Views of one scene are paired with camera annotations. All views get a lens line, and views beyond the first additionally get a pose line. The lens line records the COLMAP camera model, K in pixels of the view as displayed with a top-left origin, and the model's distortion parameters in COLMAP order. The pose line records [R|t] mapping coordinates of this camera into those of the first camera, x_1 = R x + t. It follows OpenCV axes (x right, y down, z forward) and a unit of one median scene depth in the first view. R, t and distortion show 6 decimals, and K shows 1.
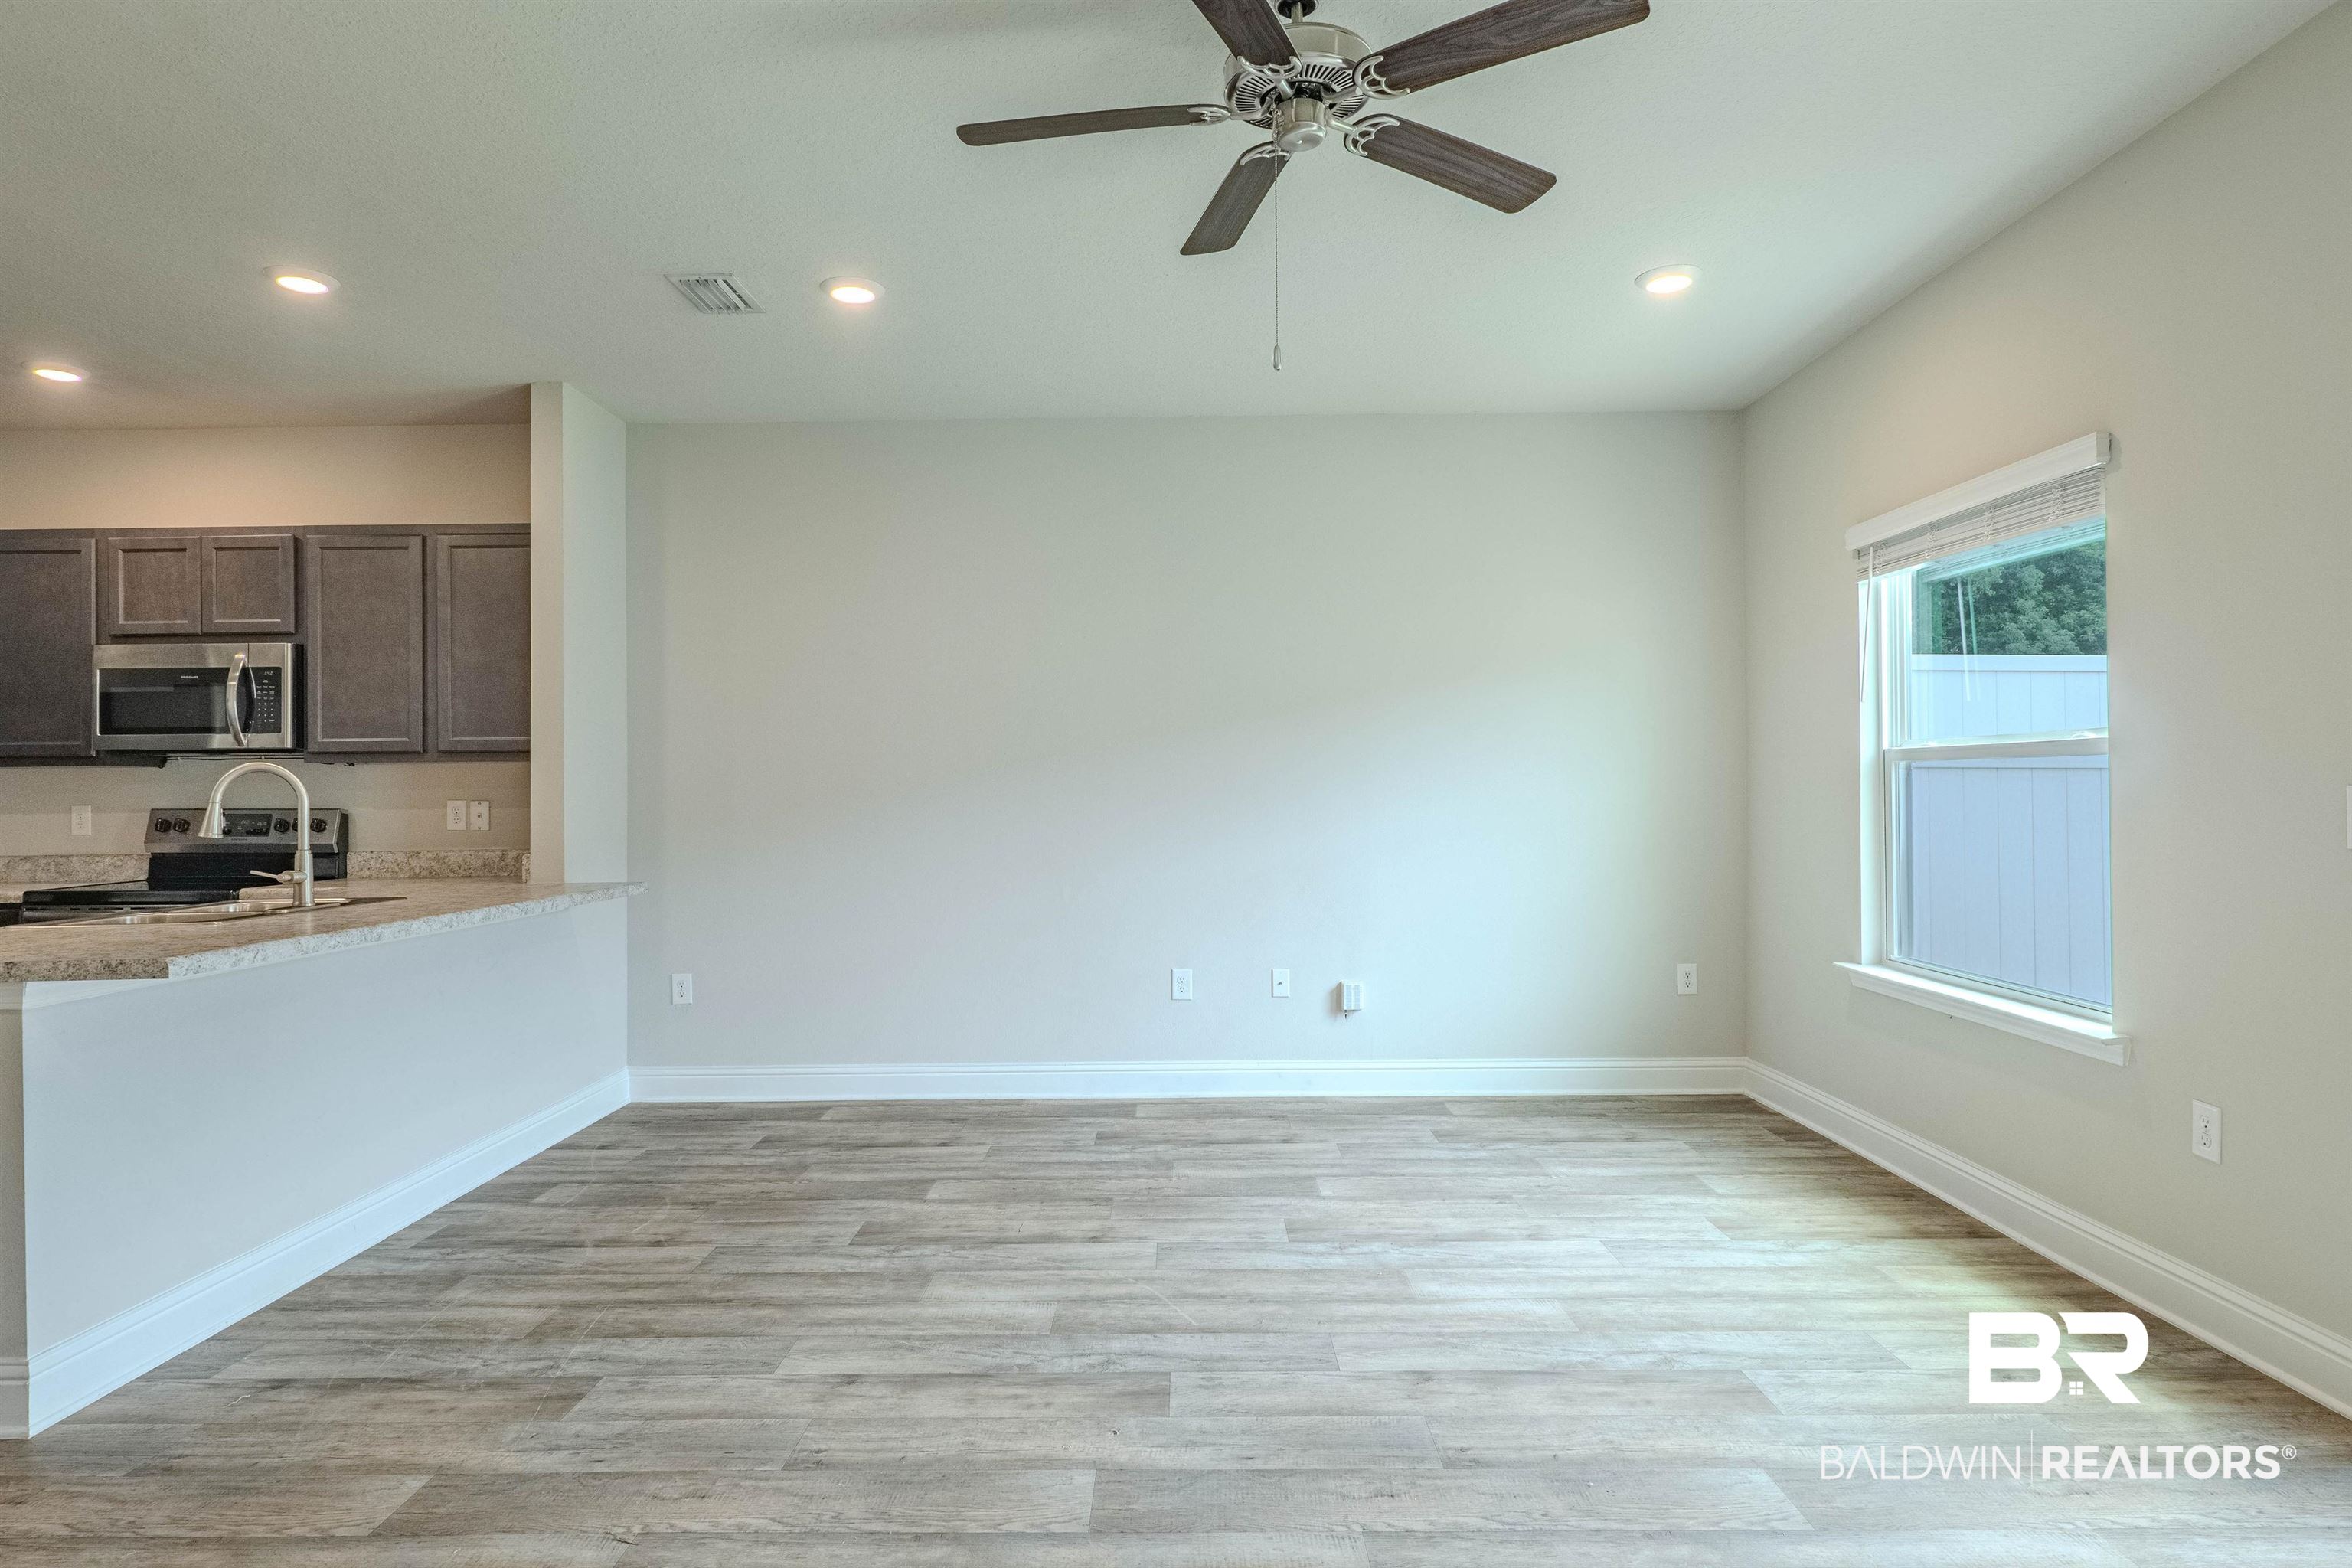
lens RADIAL K [[1331.0, 0, 1176.0], [0, 1331.0, 784.0], [0, 0, 1]] dist [0.000921, 0.001179]
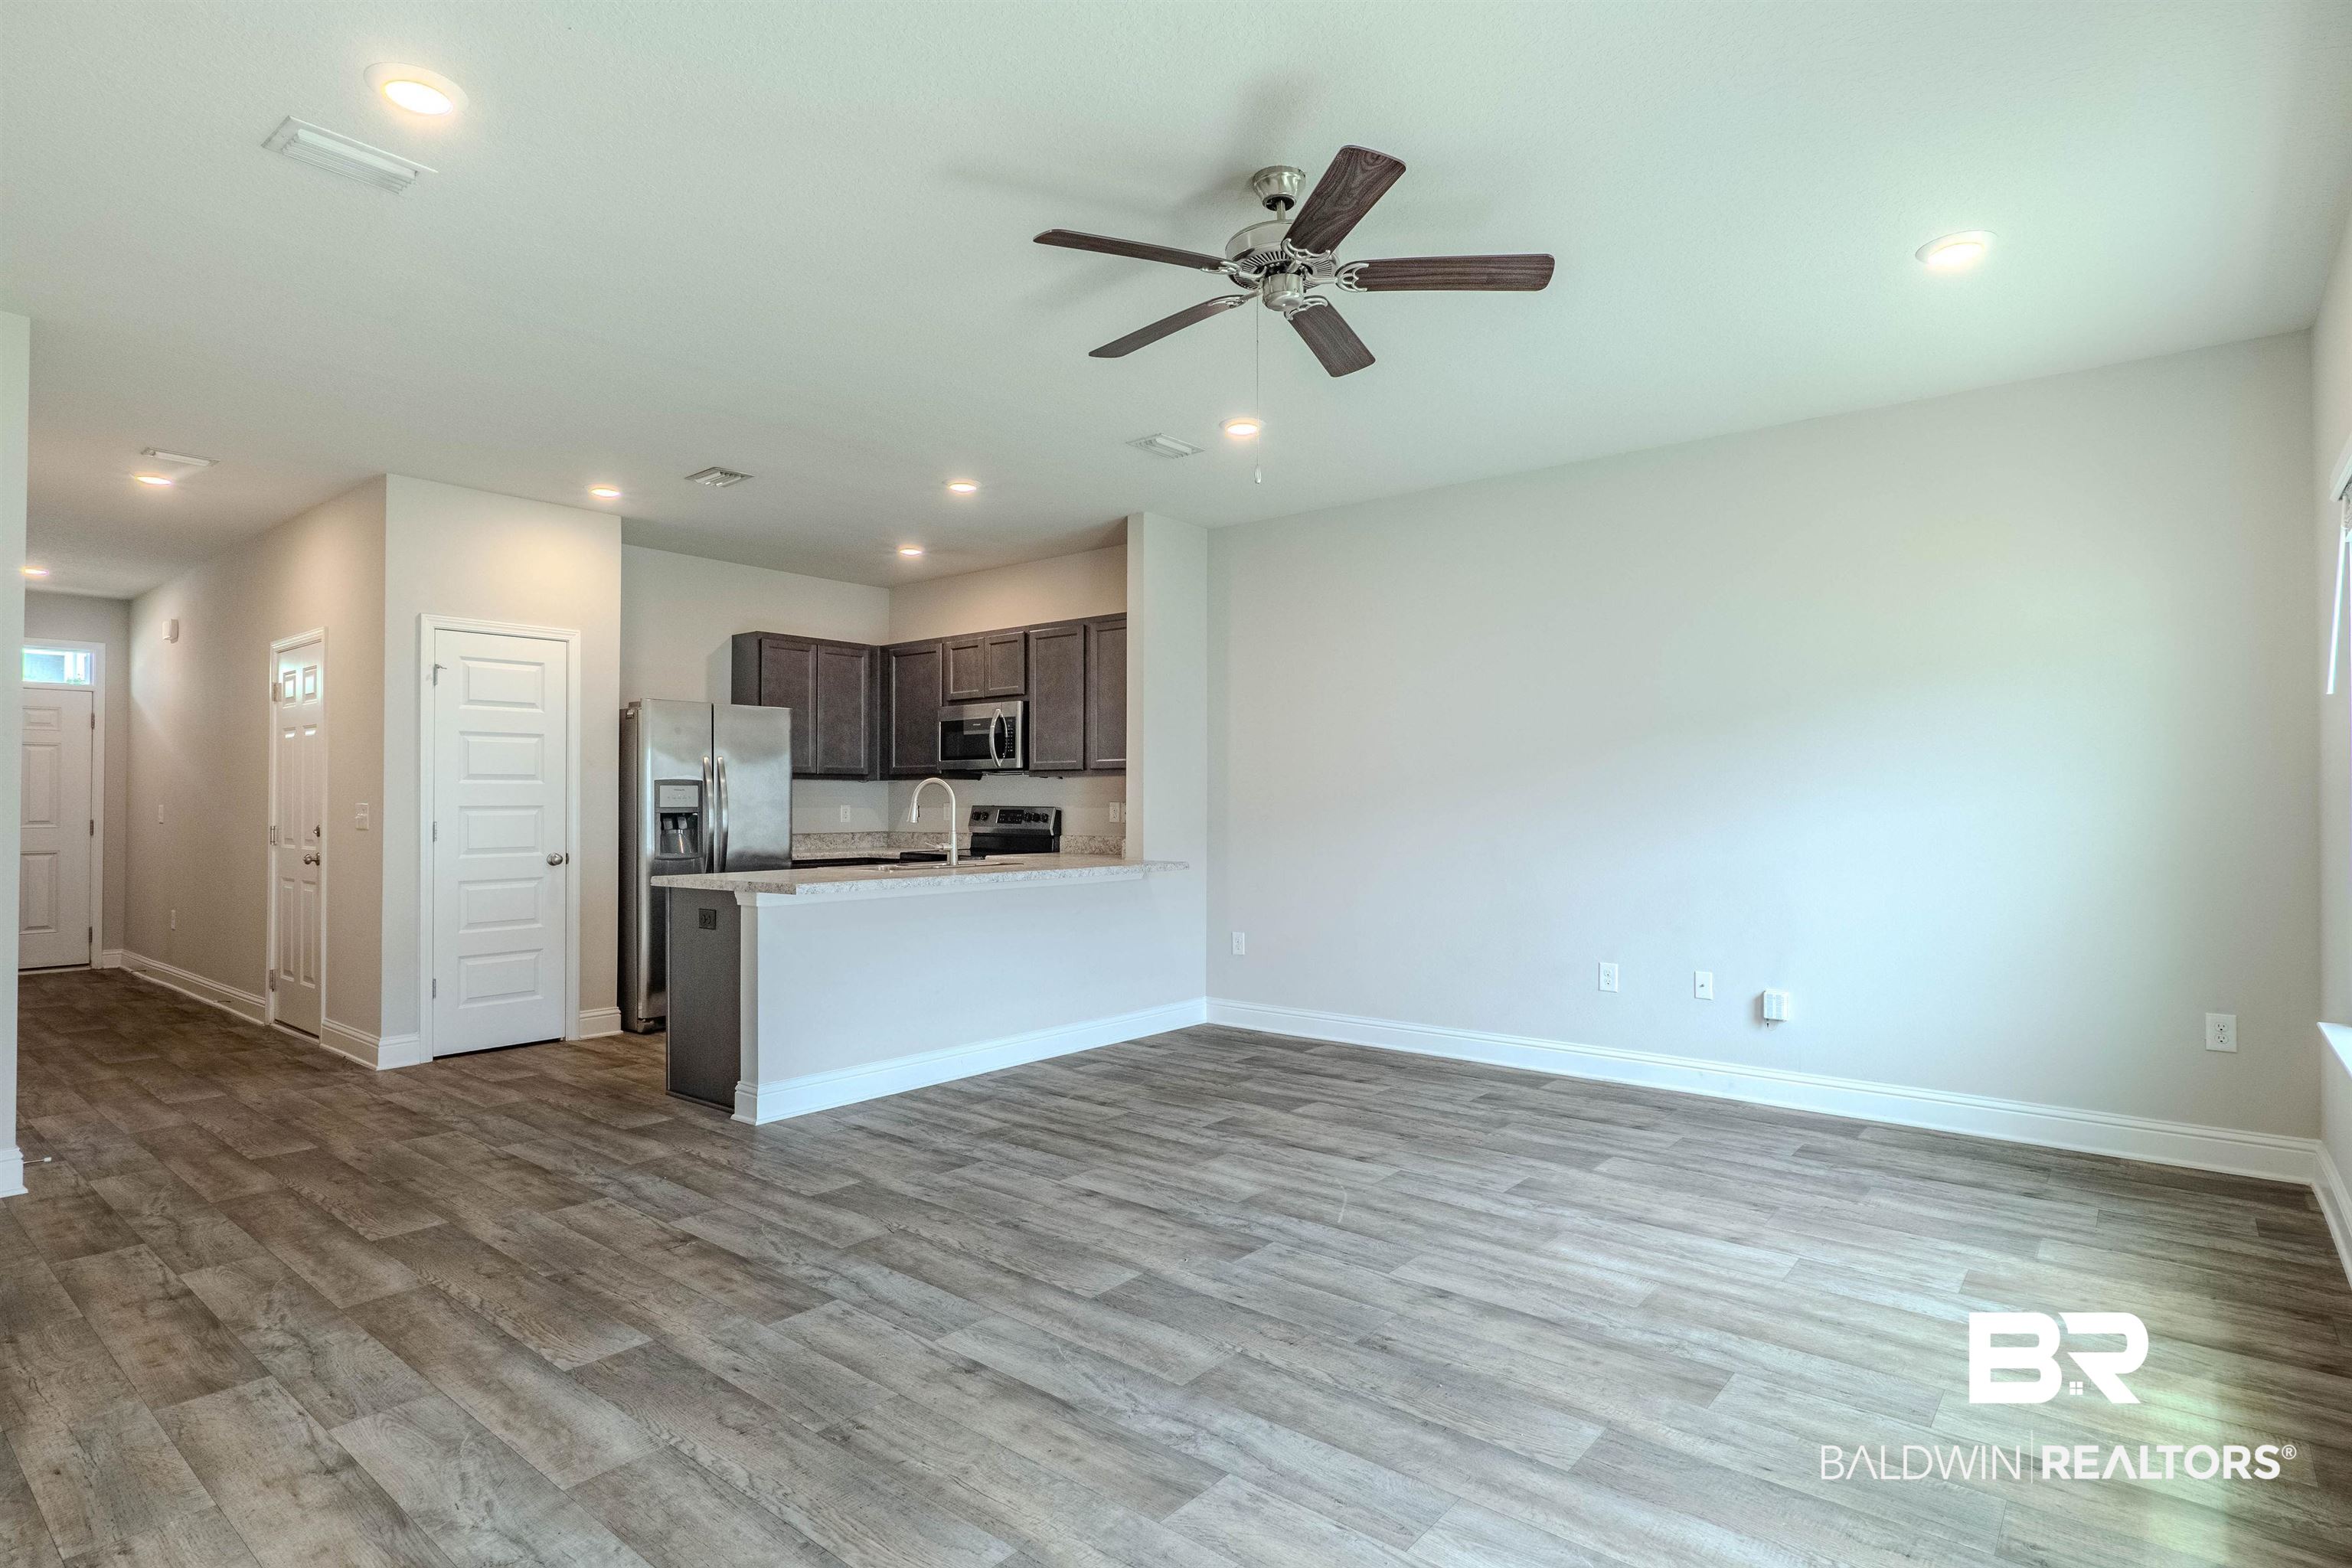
lens RADIAL K [[1215.9, 0, 1152.5], [0, 1215.9, 772.2], [0, 0, 1]] dist [-0.000706, 0.000271]
pose [[0.767162, -0.007246, -0.641413, 0.377648], [-0.002156, 0.999901, -0.013873, -0.001896], [0.641450, 0.012026, 0.767070, -0.000072]]
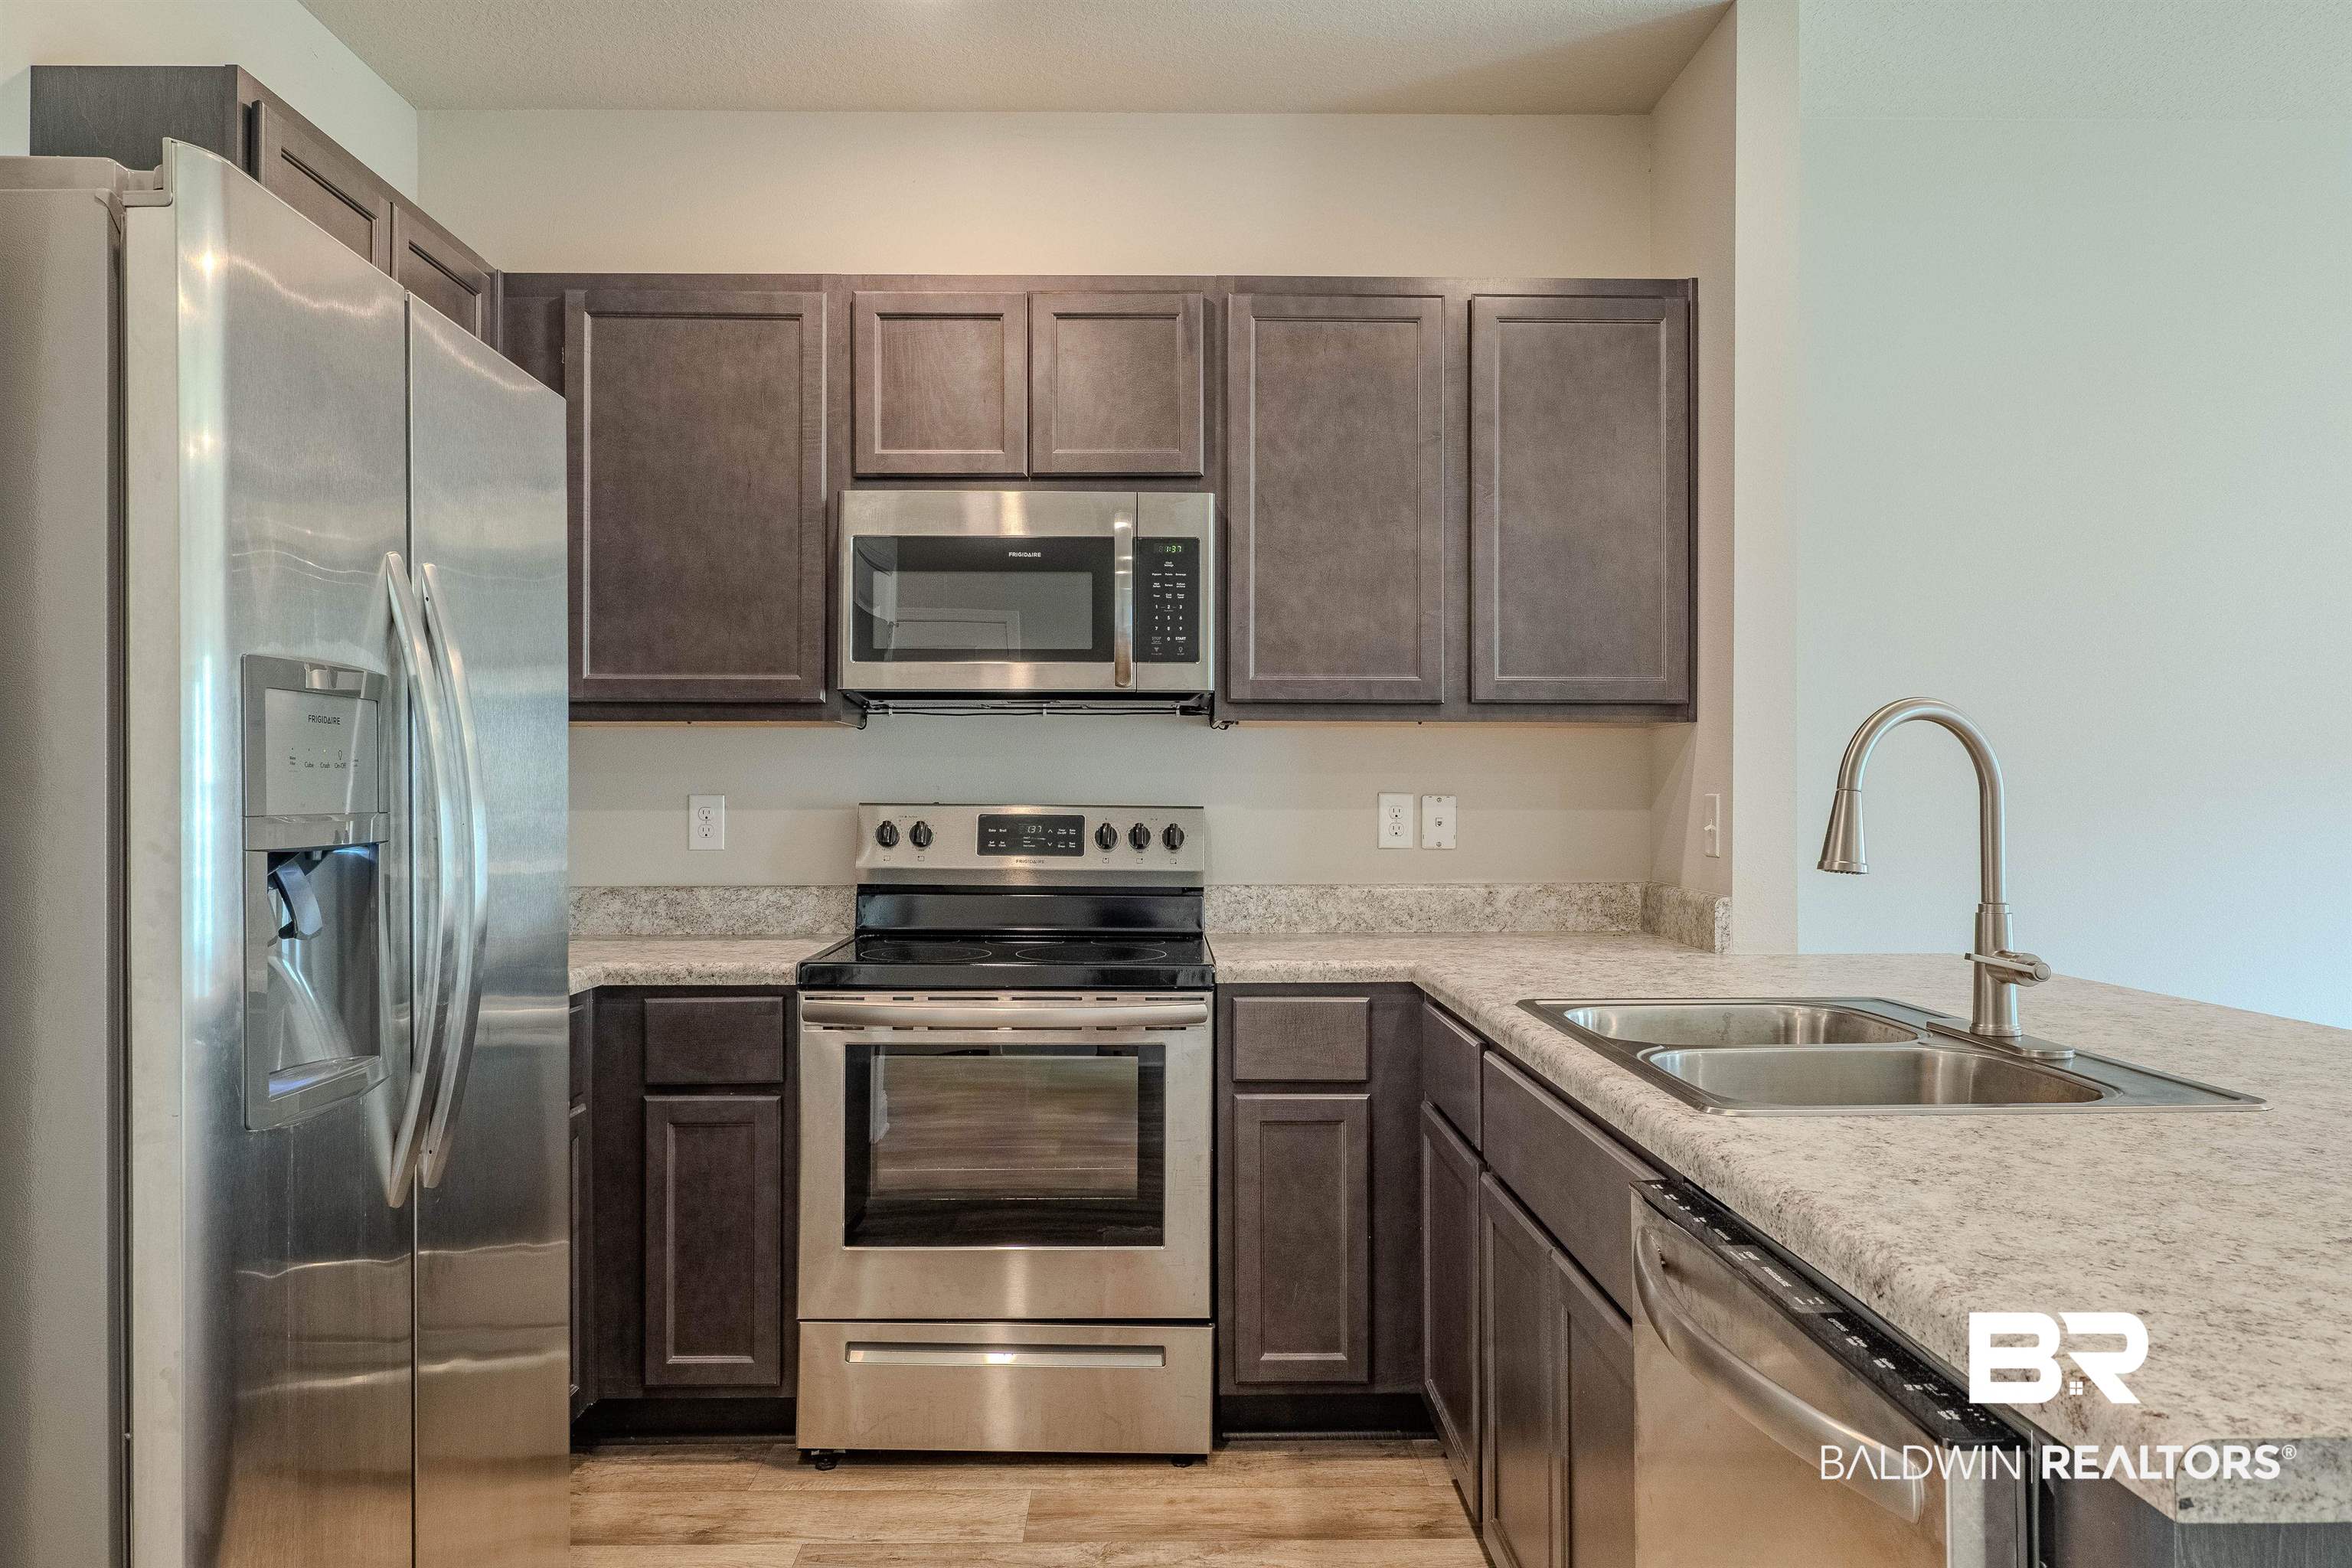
lens RADIAL K [[1596.7, 0, 1176.0], [0, 1596.7, 784.0], [0, 0, 1]] dist [-0.001038, 0.001316]
pose [[0.999568, 0.011356, 0.027105, -0.700585], [-0.011322, 0.999935, -0.001405, 0.010849], [-0.027119, 0.001097, 0.999632, 0.369031]]
